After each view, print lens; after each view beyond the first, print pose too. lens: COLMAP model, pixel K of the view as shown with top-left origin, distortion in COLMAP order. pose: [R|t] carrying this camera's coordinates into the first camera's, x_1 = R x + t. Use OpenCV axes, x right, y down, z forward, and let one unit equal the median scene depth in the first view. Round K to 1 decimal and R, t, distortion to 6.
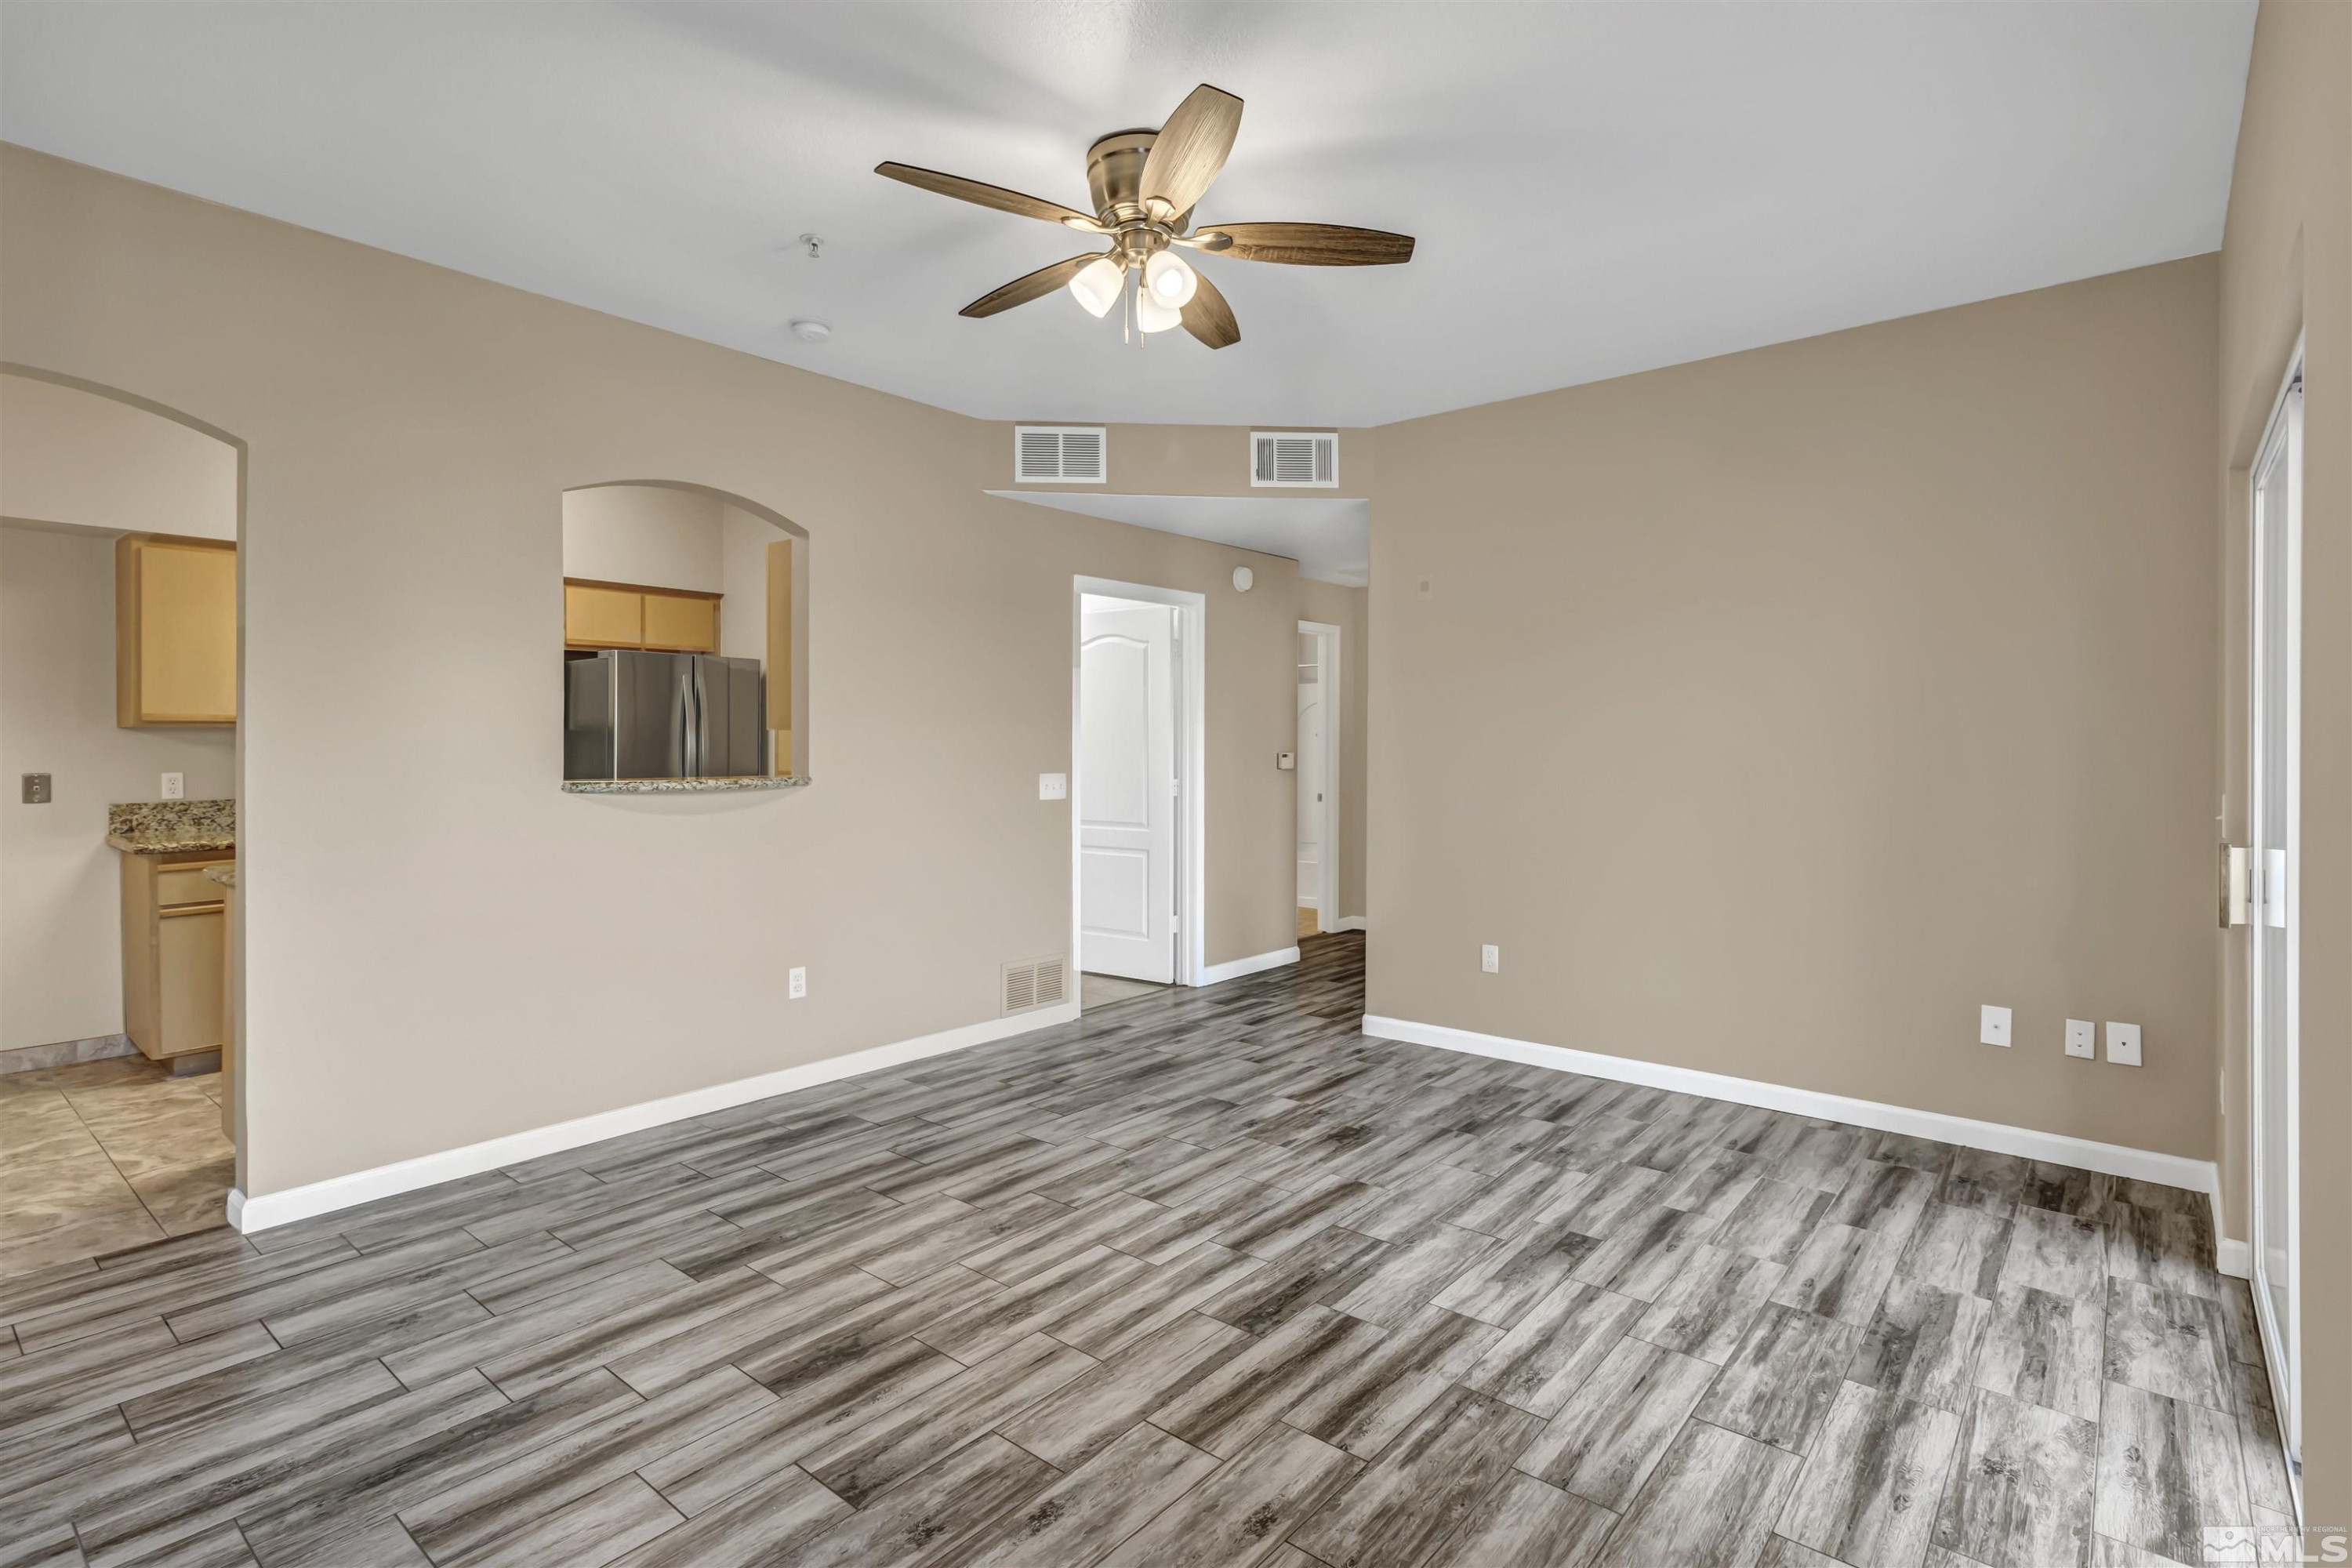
lens RADIAL K [[1146.7, 0, 1152.0], [0, 1146.7, 748.0], [0, 0, 1]] dist [0.005658, 0.000074]
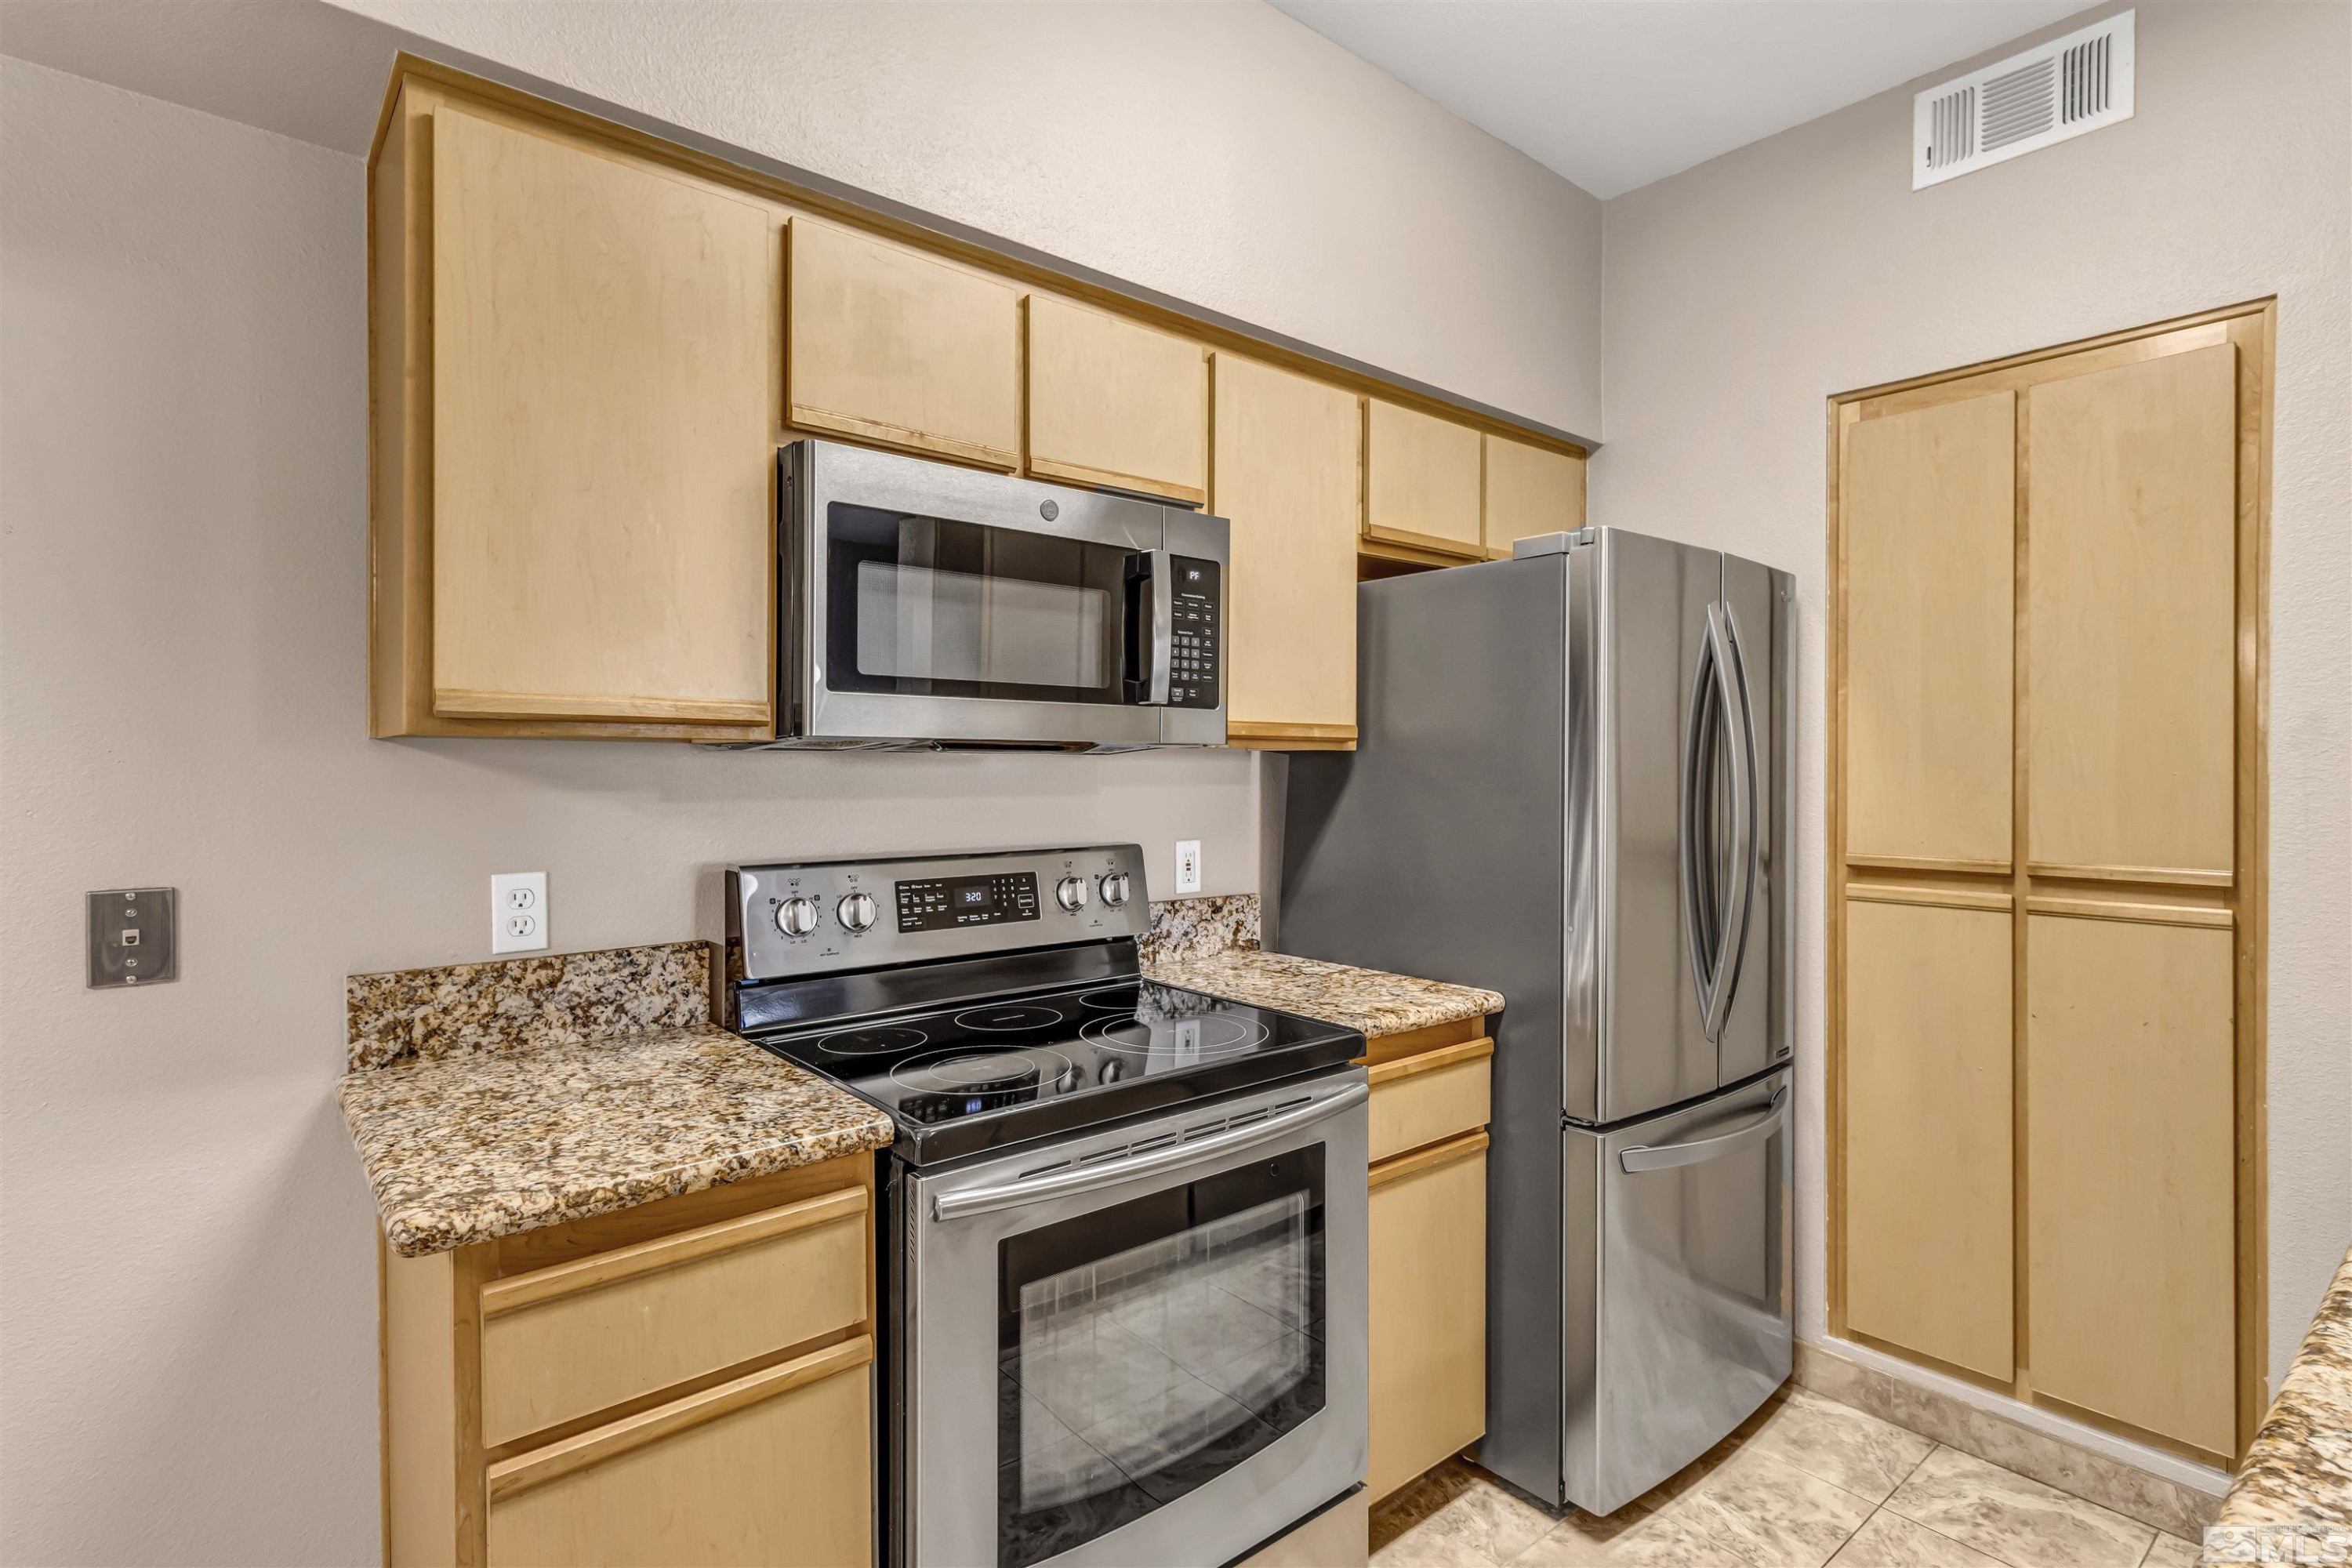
lens RADIAL K [[1146.7, 0, 1177.8], [0, 1146.7, 771.5], [0, 0, 1]] dist [0.005658, 0.000074]
pose [[0.986760, 0.005300, -0.162104, -0.610632], [-0.005049, 0.999985, 0.001959, -0.010281], [0.162112, -0.001114, 0.986772, 0.704385]]
